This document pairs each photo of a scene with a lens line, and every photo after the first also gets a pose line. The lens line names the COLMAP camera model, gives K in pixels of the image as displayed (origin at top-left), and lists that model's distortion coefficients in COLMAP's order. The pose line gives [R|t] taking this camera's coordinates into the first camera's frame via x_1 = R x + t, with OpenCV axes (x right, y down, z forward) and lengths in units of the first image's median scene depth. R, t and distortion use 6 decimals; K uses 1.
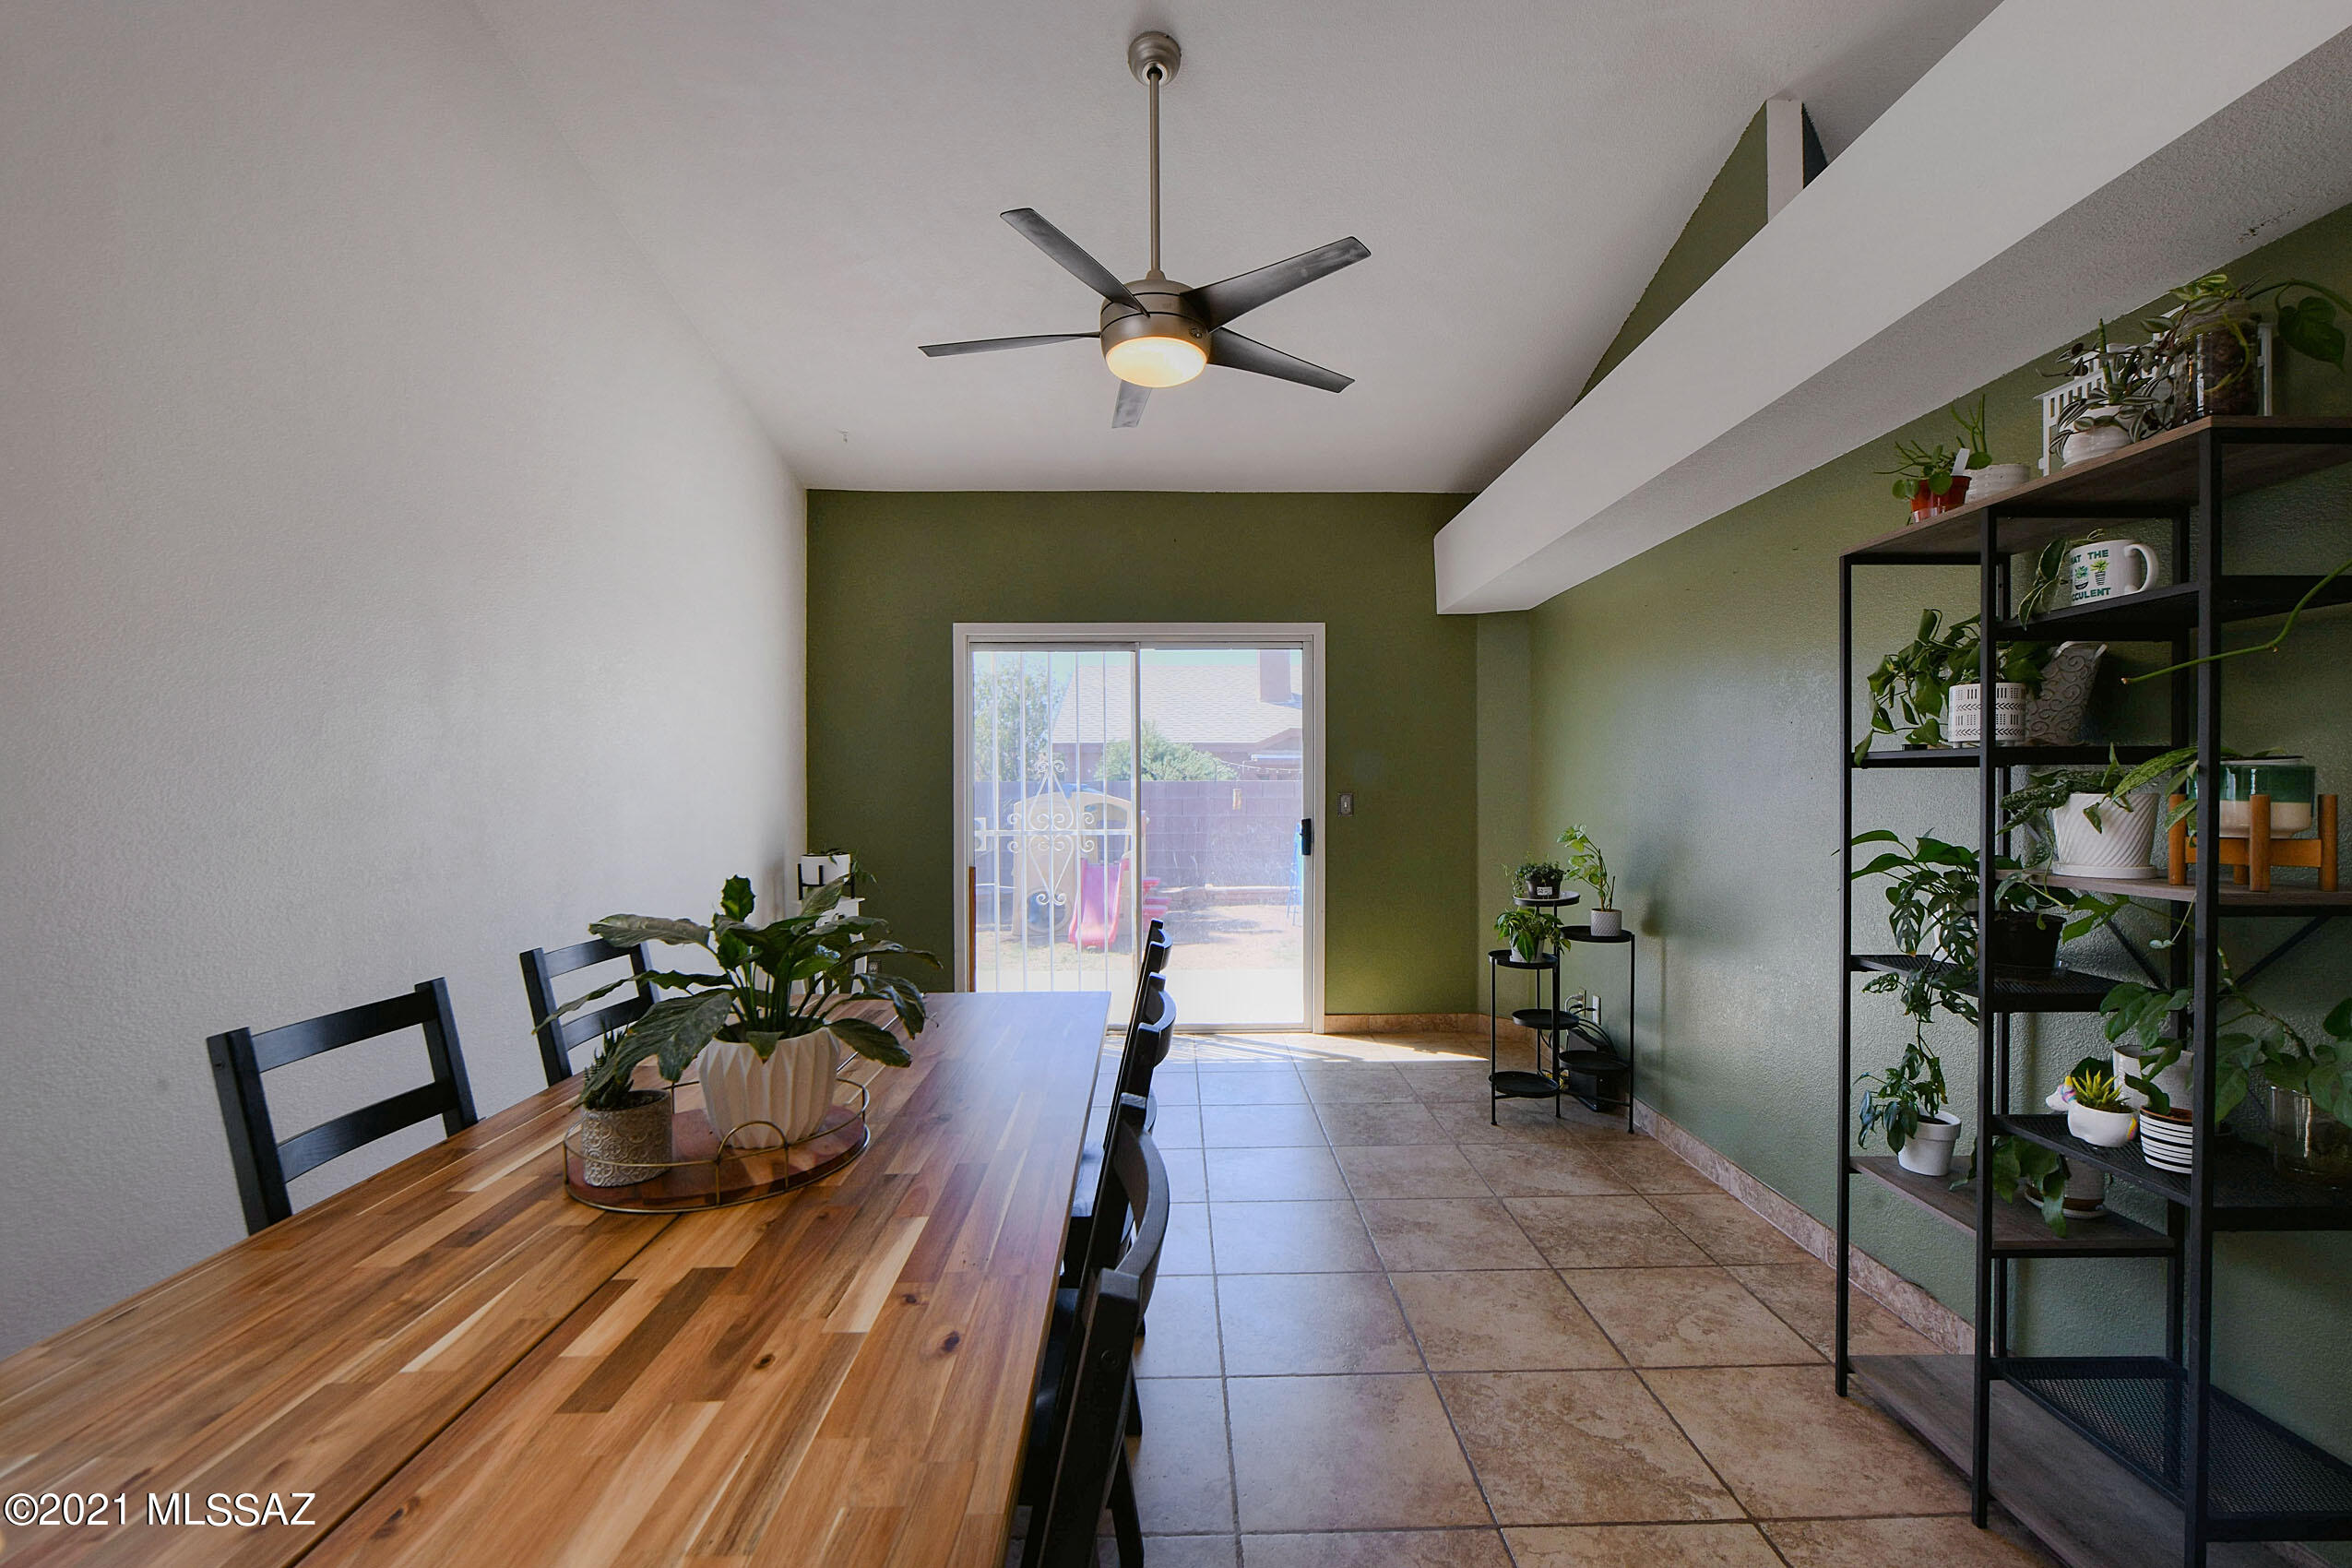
lens RADIAL K [[926.6, 0, 1188.1], [0, 926.6, 790.7], [0, 0, 1]] dist [-0.001842, -0.000219]
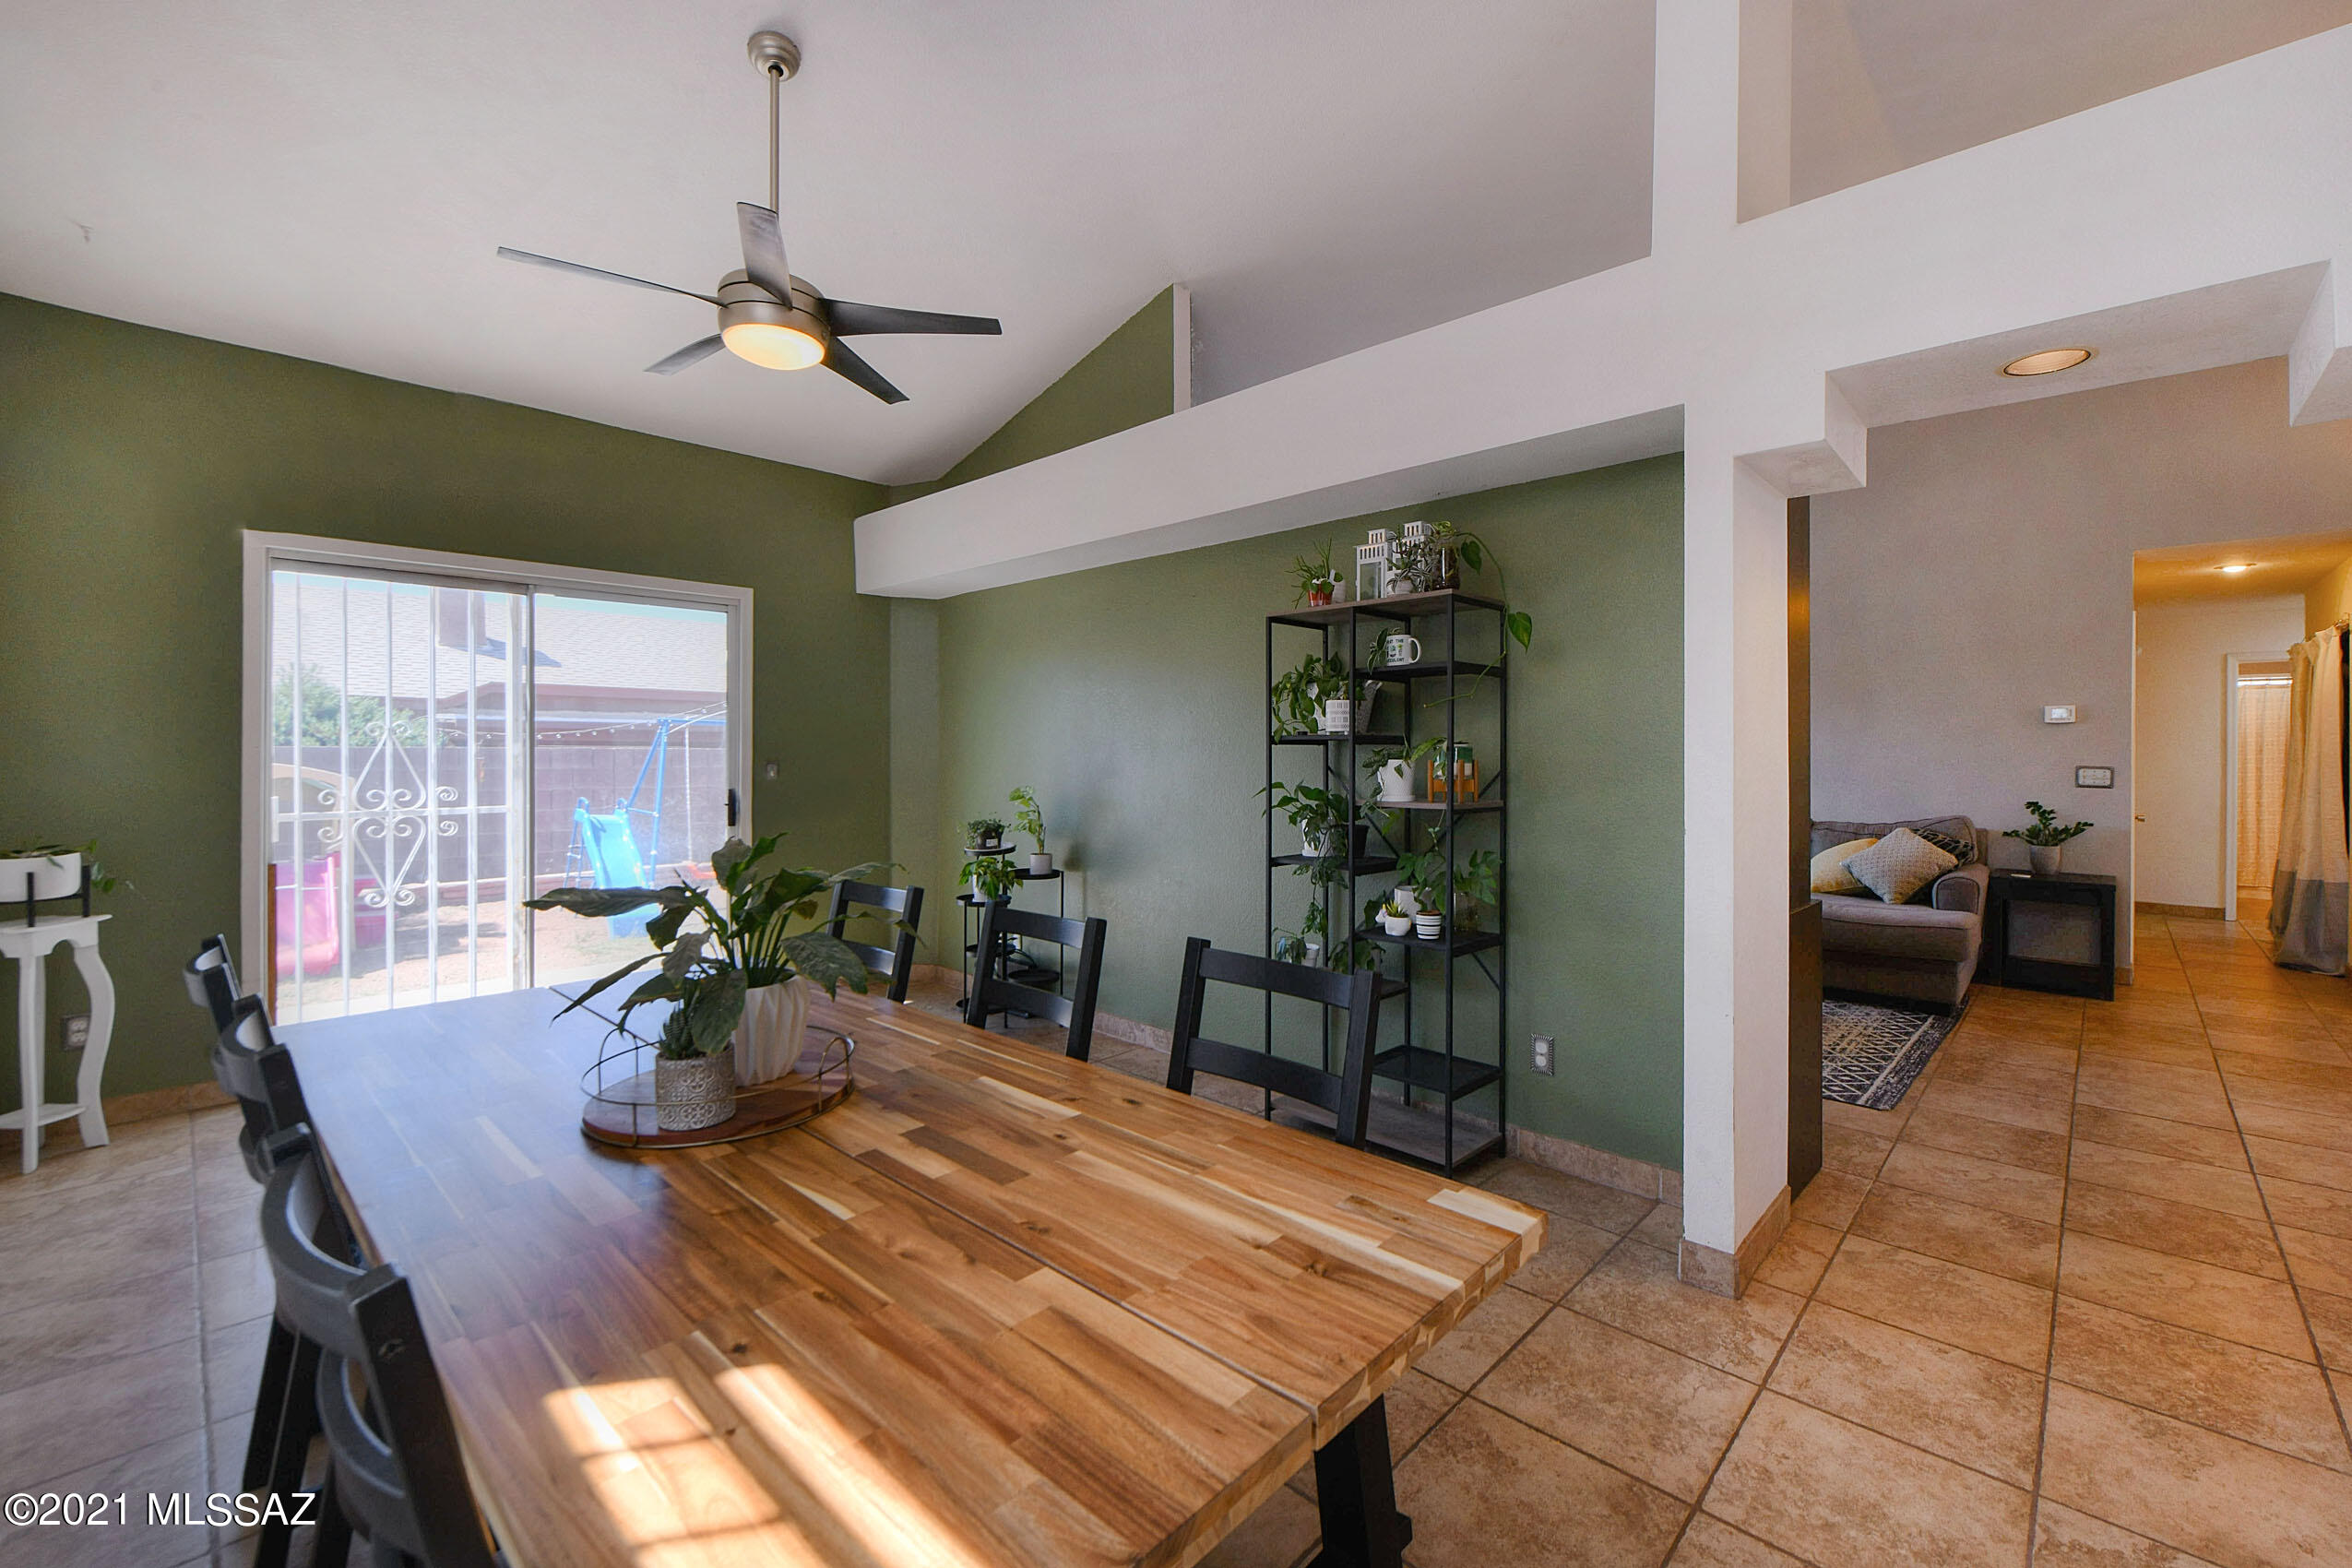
lens RADIAL K [[976.8, 0, 1173.3], [0, 976.8, 755.3], [0, 0, 1]] dist [-0.004908, -0.000807]
pose [[0.708043, 0.001216, 0.706168, -0.456959], [0.001698, 0.999993, -0.003425, -0.000019], [-0.706167, 0.003624, 0.708036, -0.081851]]
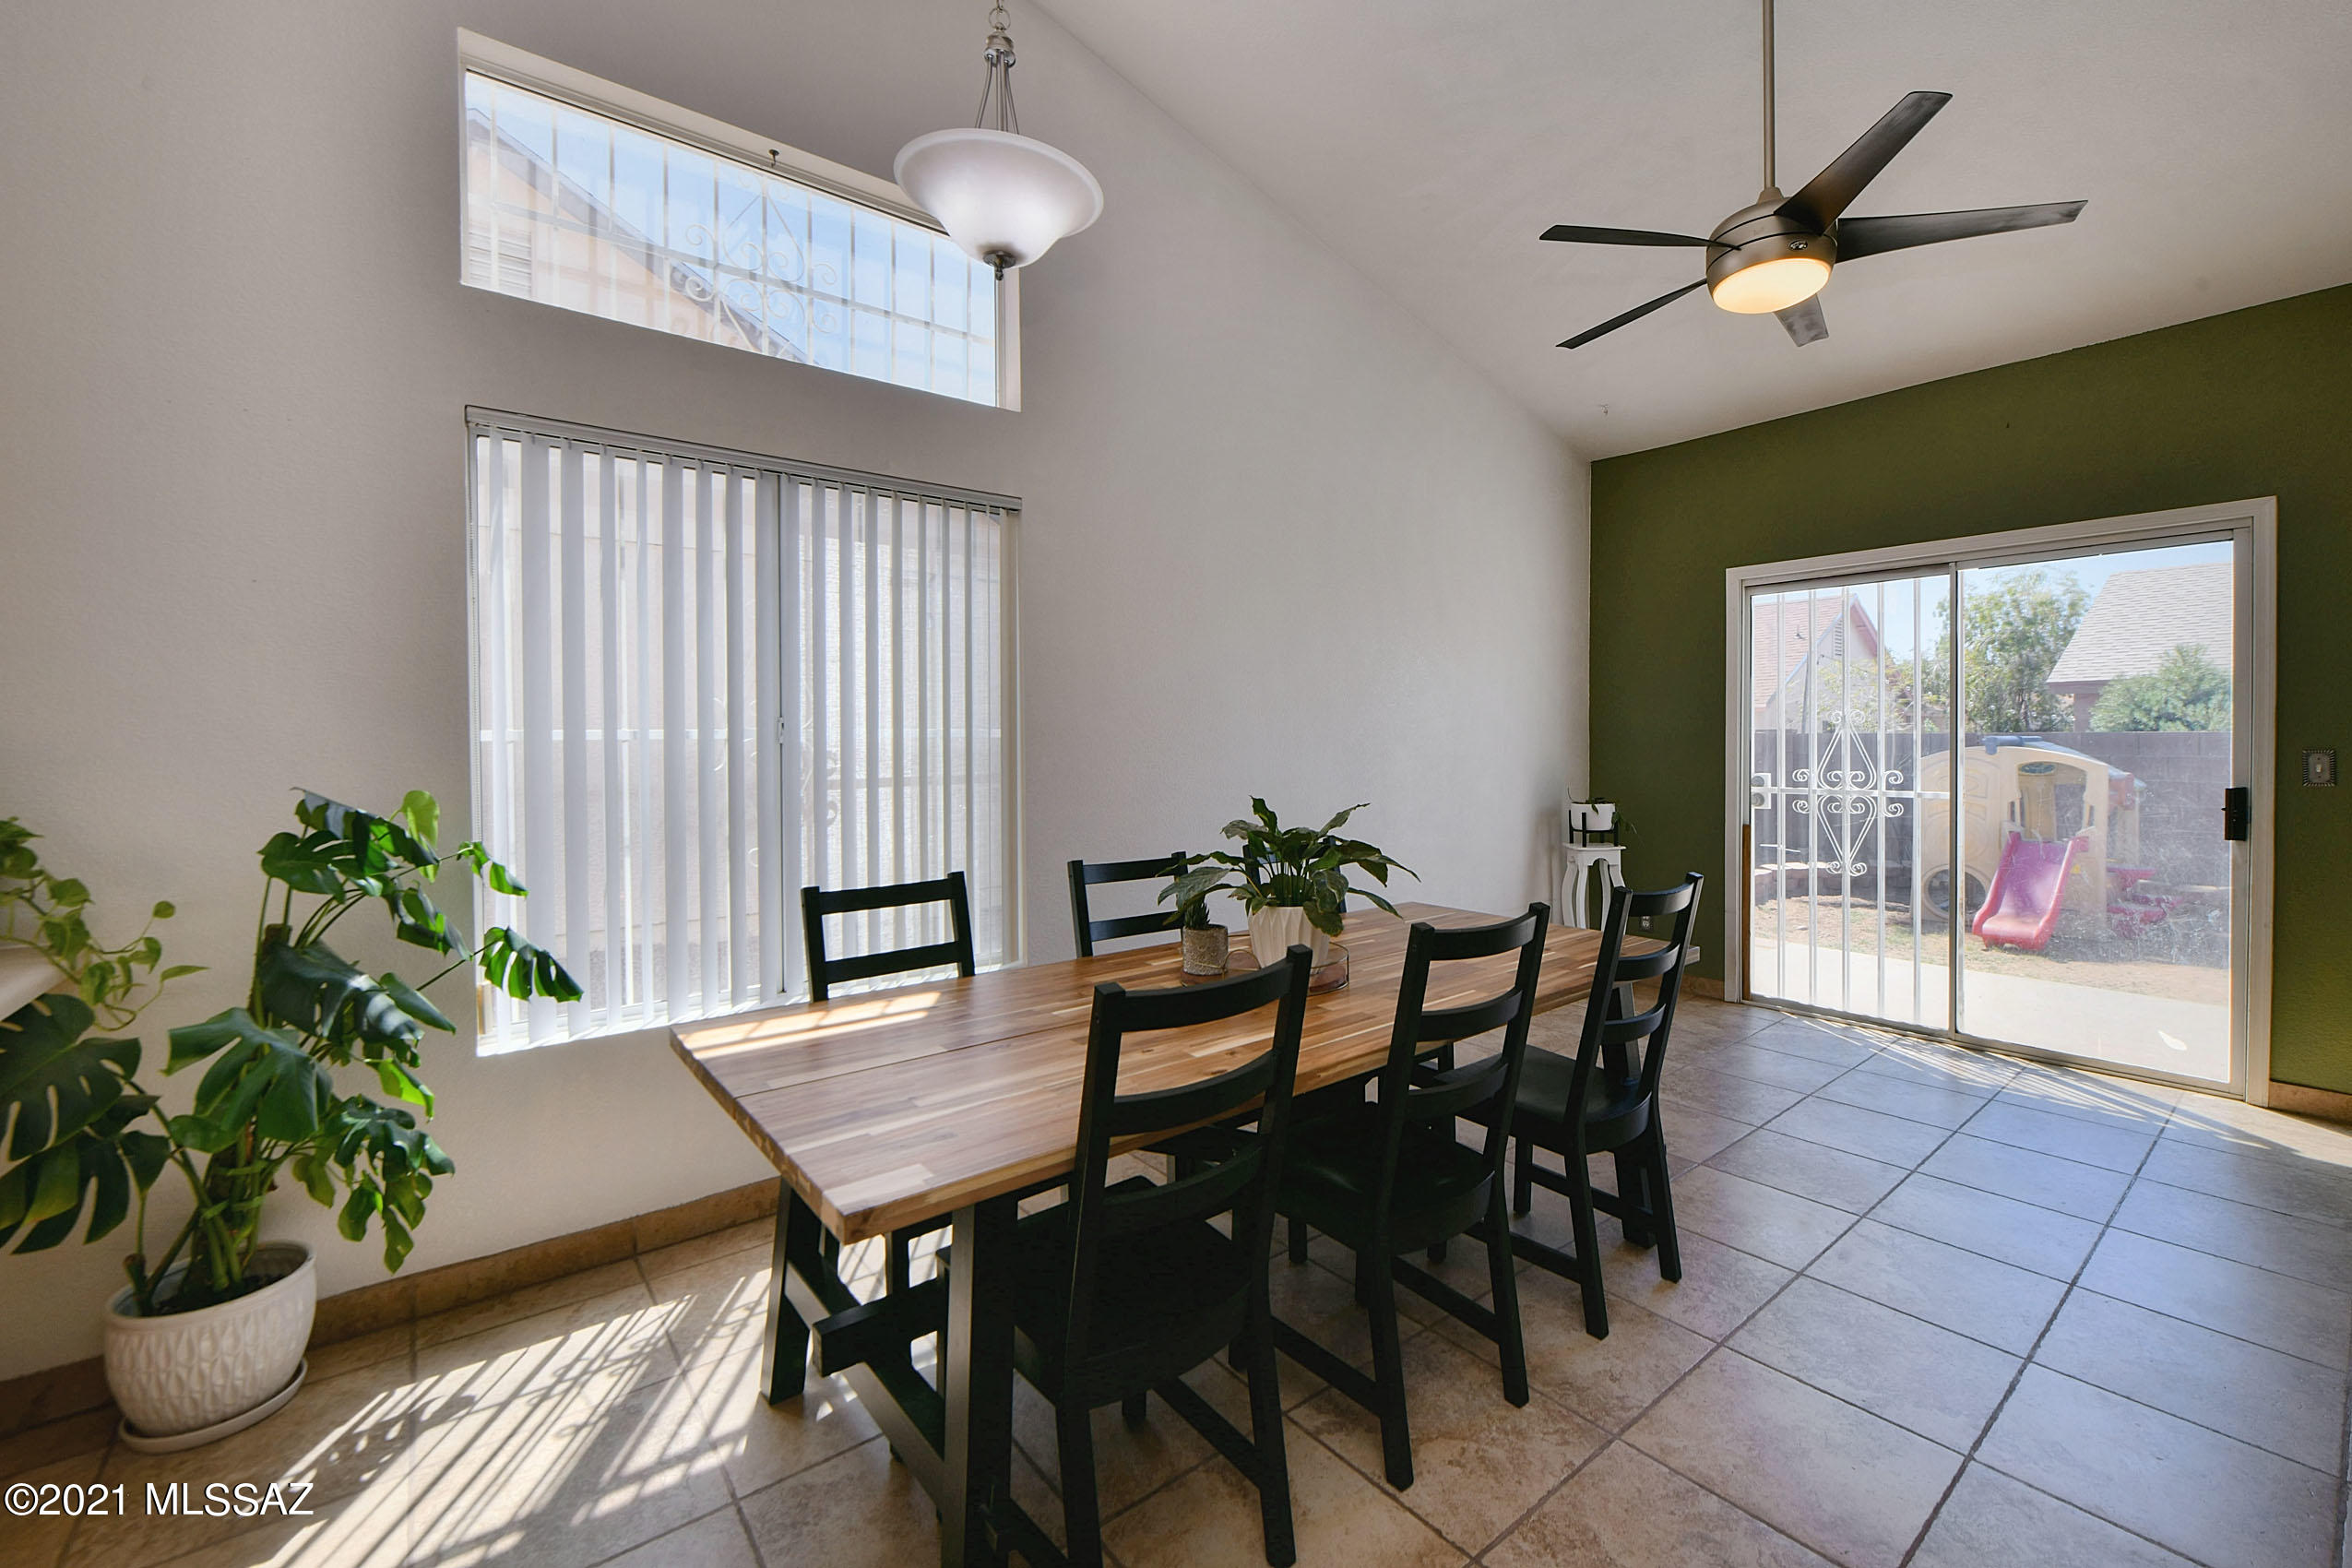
lens RADIAL K [[971.6, 0, 1256.4], [0, 971.6, 750.5], [0, 0, 1]] dist [-0.004845, -0.000858]
pose [[0.633275, 0.009794, -0.773865, 0.367790], [-0.004125, 0.999948, 0.009279, -0.001141], [0.773916, -0.002684, 0.633283, -0.019883]]
